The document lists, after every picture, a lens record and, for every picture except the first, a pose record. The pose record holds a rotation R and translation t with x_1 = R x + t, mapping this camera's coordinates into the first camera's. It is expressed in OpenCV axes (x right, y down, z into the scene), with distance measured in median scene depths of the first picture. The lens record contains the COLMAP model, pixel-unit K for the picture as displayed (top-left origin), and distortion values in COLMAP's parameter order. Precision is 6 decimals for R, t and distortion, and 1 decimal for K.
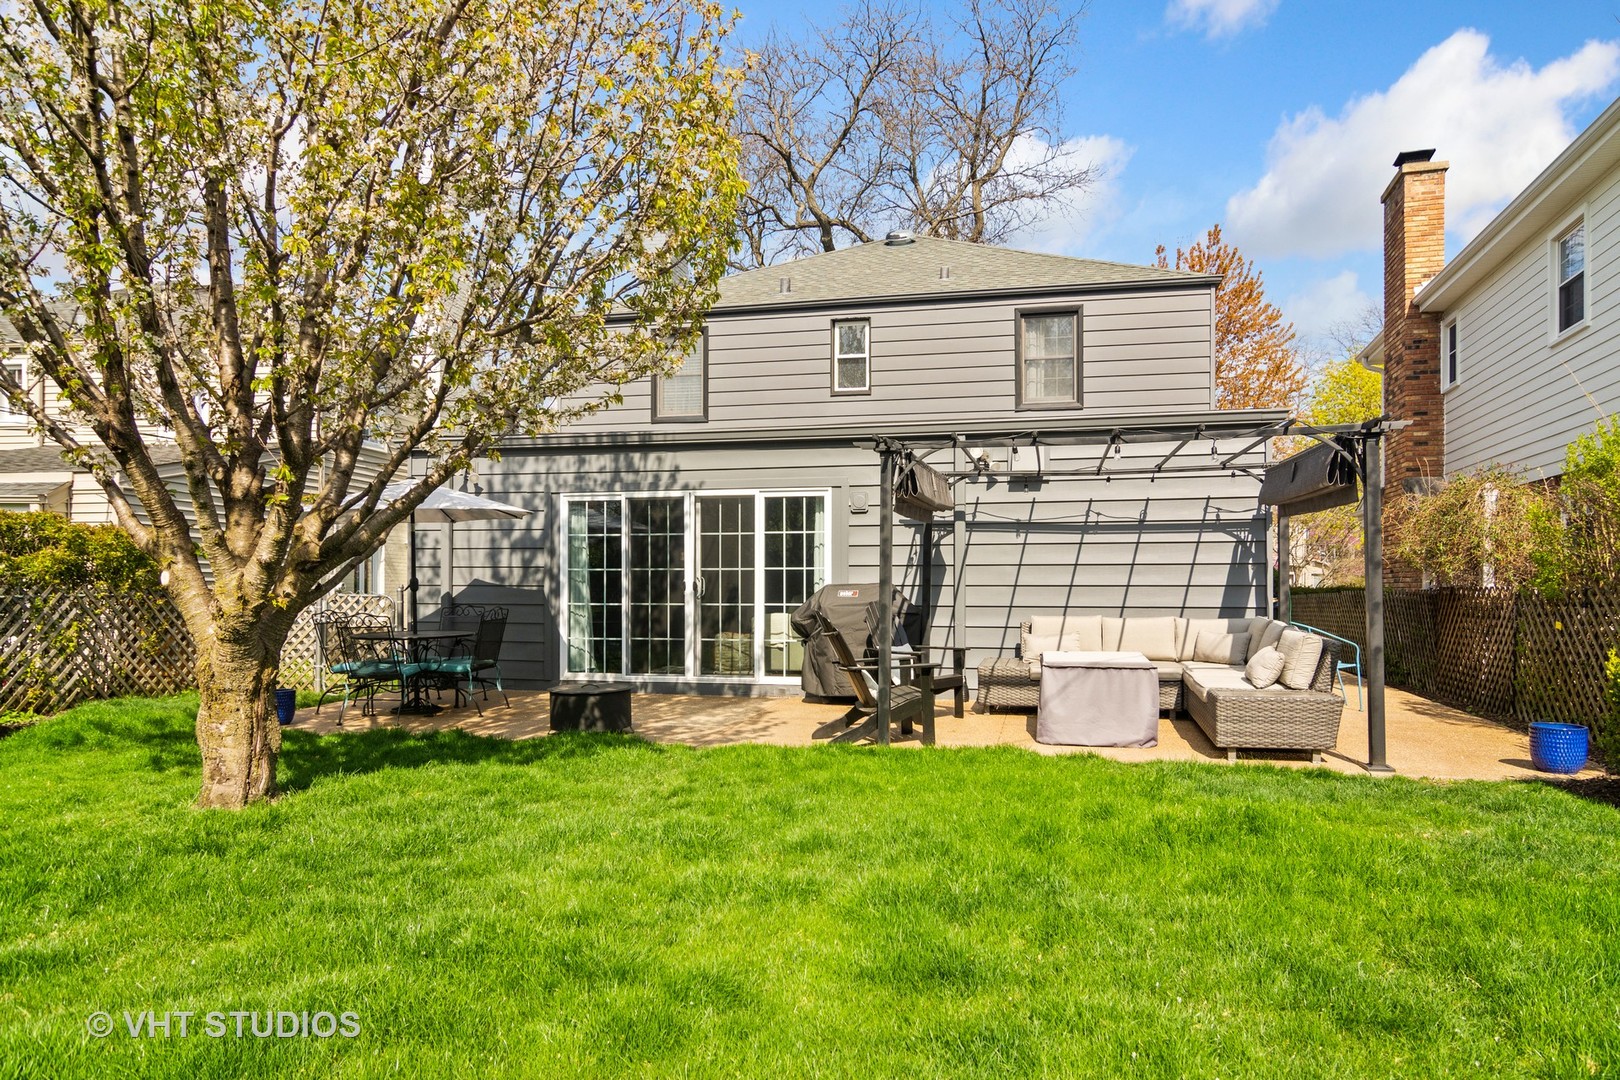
lens RADIAL K [[993.9, 0, 813.8], [0, 993.9, 575.2], [0, 0, 1]] dist [0.004065, 0.000225]
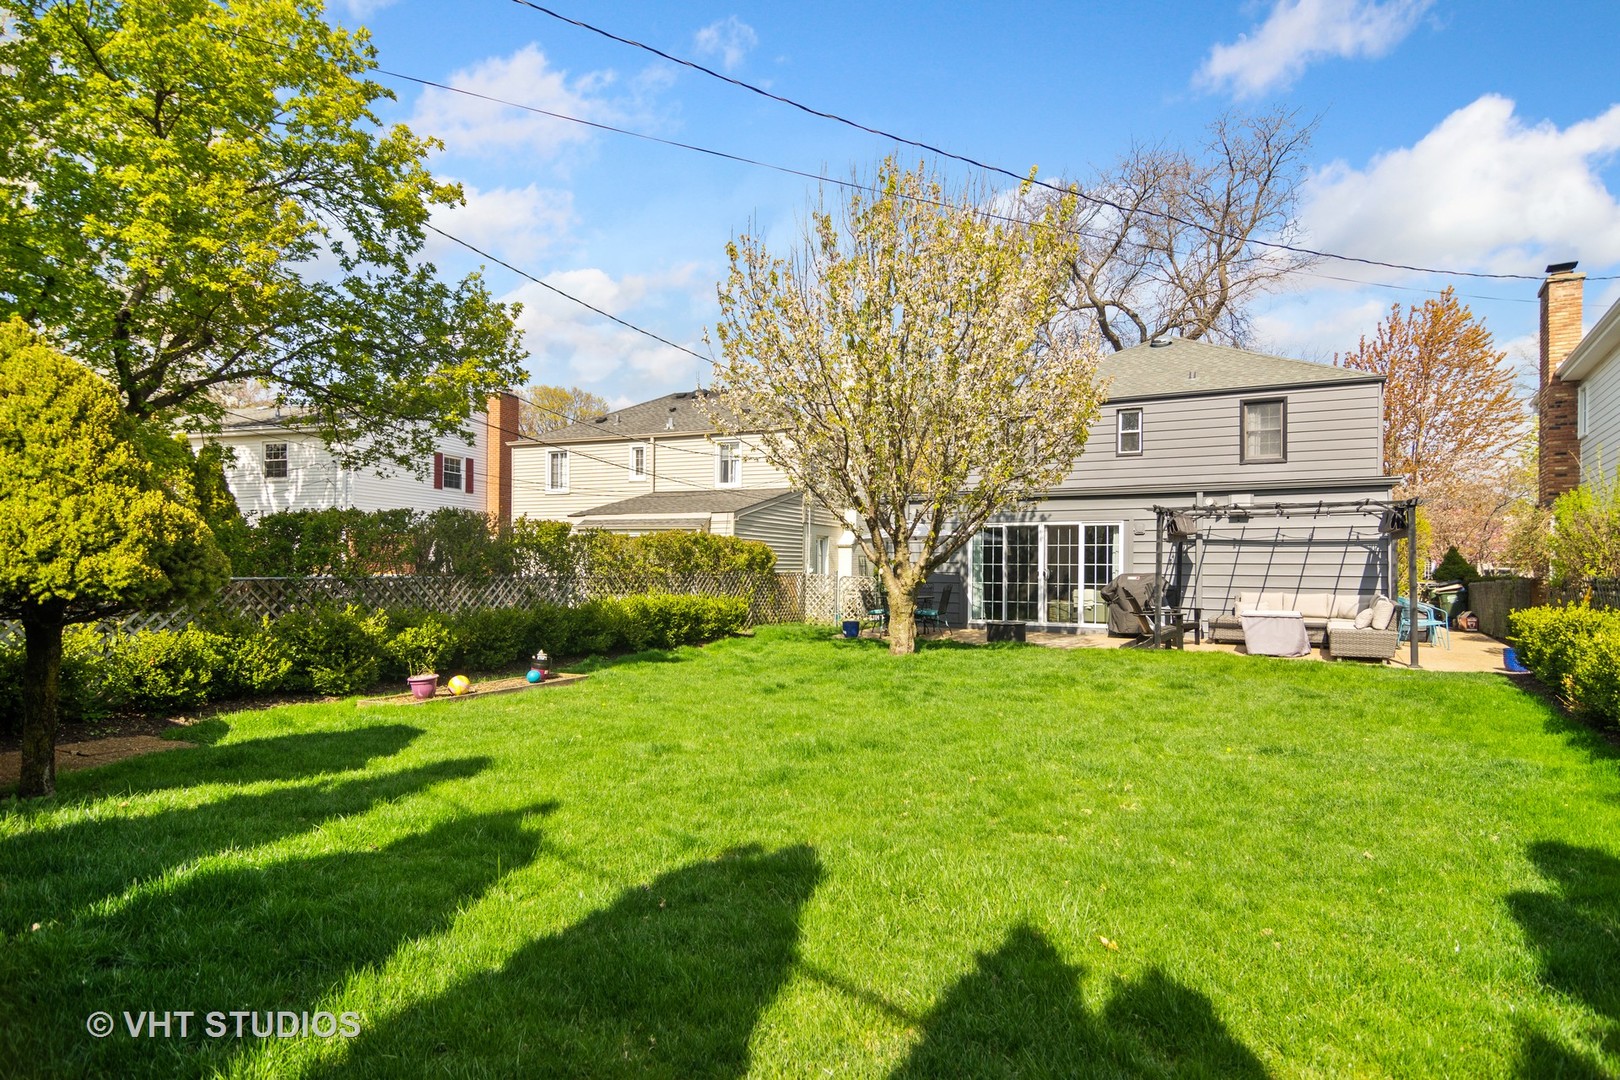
lens RADIAL K [[883.3, 0, 815.0], [0, 883.3, 562.6], [0, 0, 1]] dist [0.004752, 0.000974]
pose [[0.962177, 0.006376, -0.272349, -0.083401], [-0.004946, 0.999970, 0.005935, -0.017359], [0.272379, -0.004364, 0.962180, -0.702971]]
